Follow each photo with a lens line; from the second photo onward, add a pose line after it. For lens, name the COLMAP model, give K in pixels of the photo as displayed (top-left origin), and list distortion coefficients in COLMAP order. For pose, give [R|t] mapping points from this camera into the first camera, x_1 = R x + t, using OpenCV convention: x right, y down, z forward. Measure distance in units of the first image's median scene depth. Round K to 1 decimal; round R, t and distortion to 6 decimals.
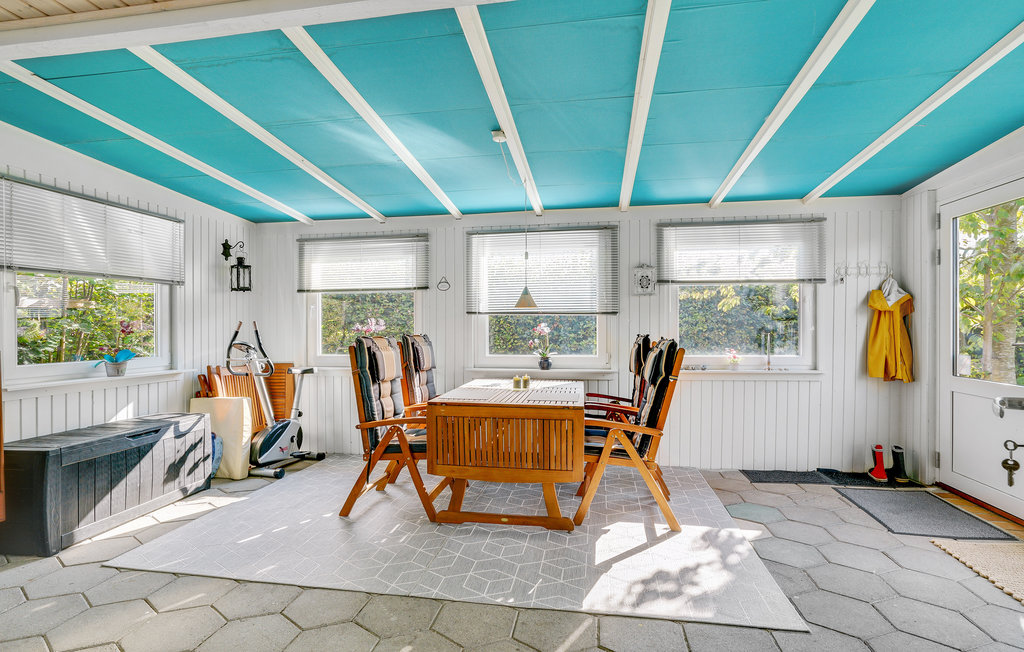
lens RADIAL K [[508.1, 0, 512.0], [0, 508.1, 326.0], [0, 0, 1]] dist [-0.002067, -0.000424]
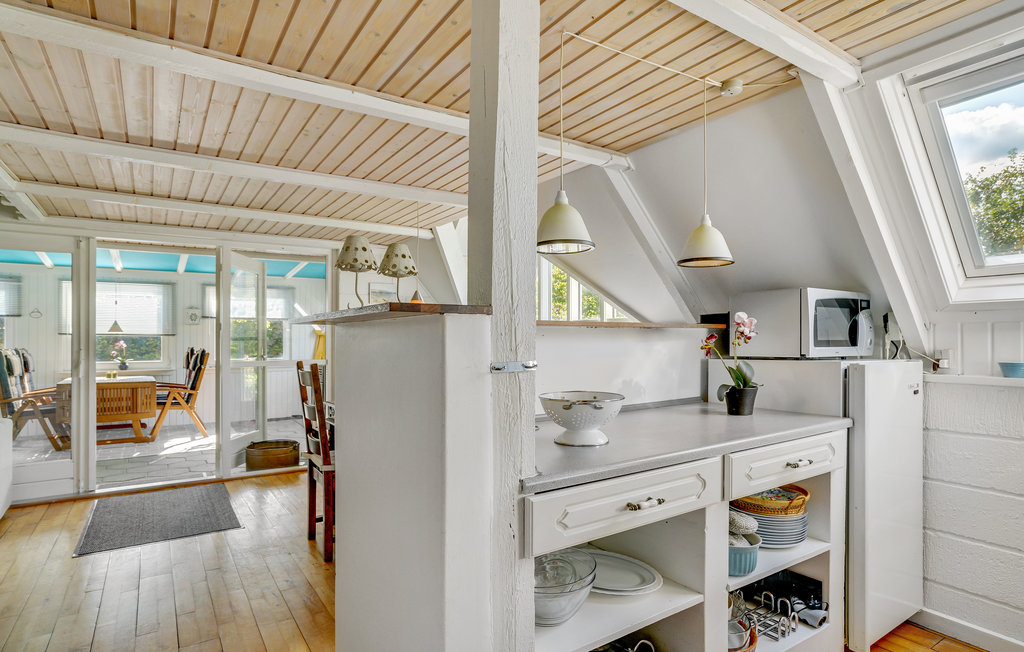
lens RADIAL K [[551.2, 0, 489.4], [0, 551.2, 331.0], [0, 0, 1]] dist [-0.002457, 0.021448]
pose [[0.751485, 0.012553, 0.659631, -0.235491], [0.000797, 0.999801, -0.019935, -0.001453], [-0.659750, 0.015507, 0.751326, -1.149996]]
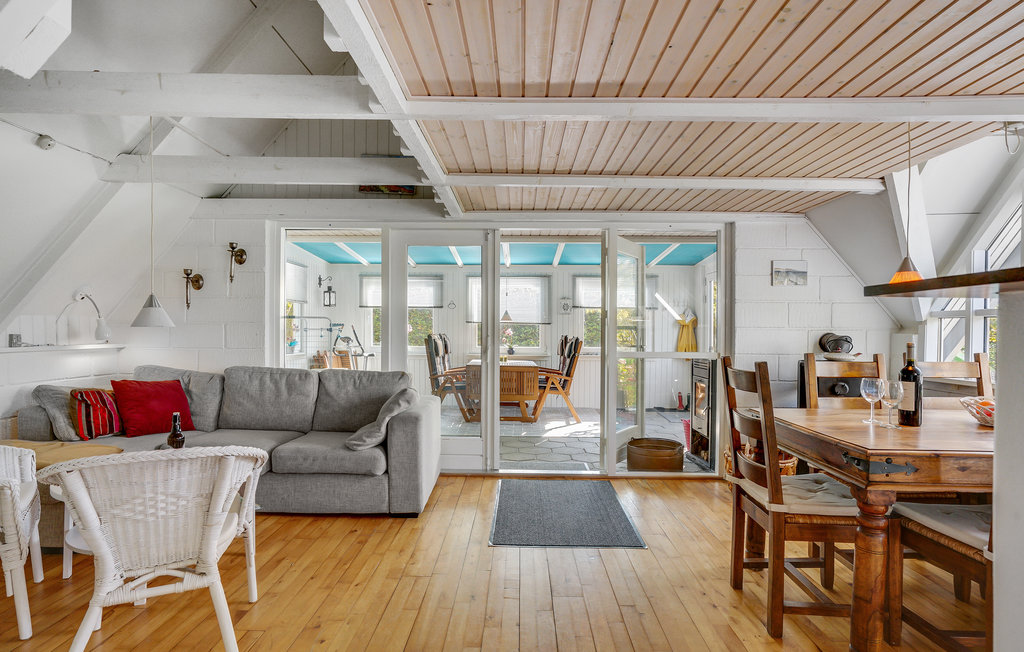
lens RADIAL K [[529.0, 0, 512.0], [0, 529.0, 326.0], [0, 0, 1]] dist [0.000308, 0.000087]
pose [[0.987651, 0.015246, 0.155924, -0.242744], [-0.014159, 0.999867, -0.008079, 0.000028], [-0.156027, 0.005772, 0.987736, -0.916119]]
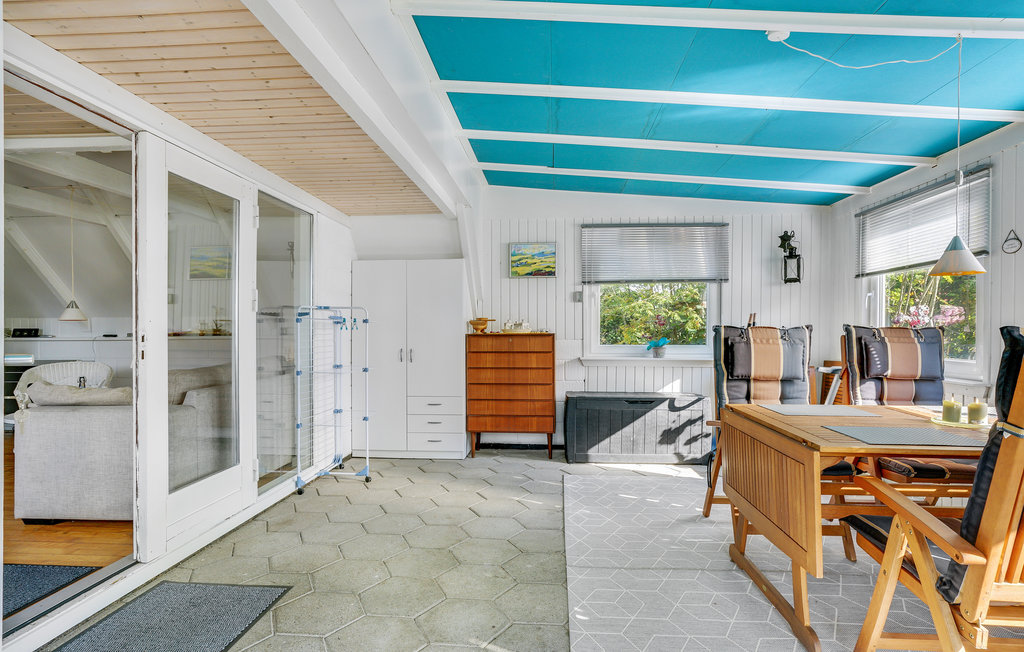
lens RADIAL K [[552.8, 0, 511.9], [0, 552.8, 316.0], [0, 0, 1]] dist [-0.046292, 0.030787]
pose [[0.080875, -0.017969, -0.996562, 0.512626], [0.004498, 0.999834, -0.017663, 0.013231], [0.996714, -0.003054, 0.080942, 0.428270]]
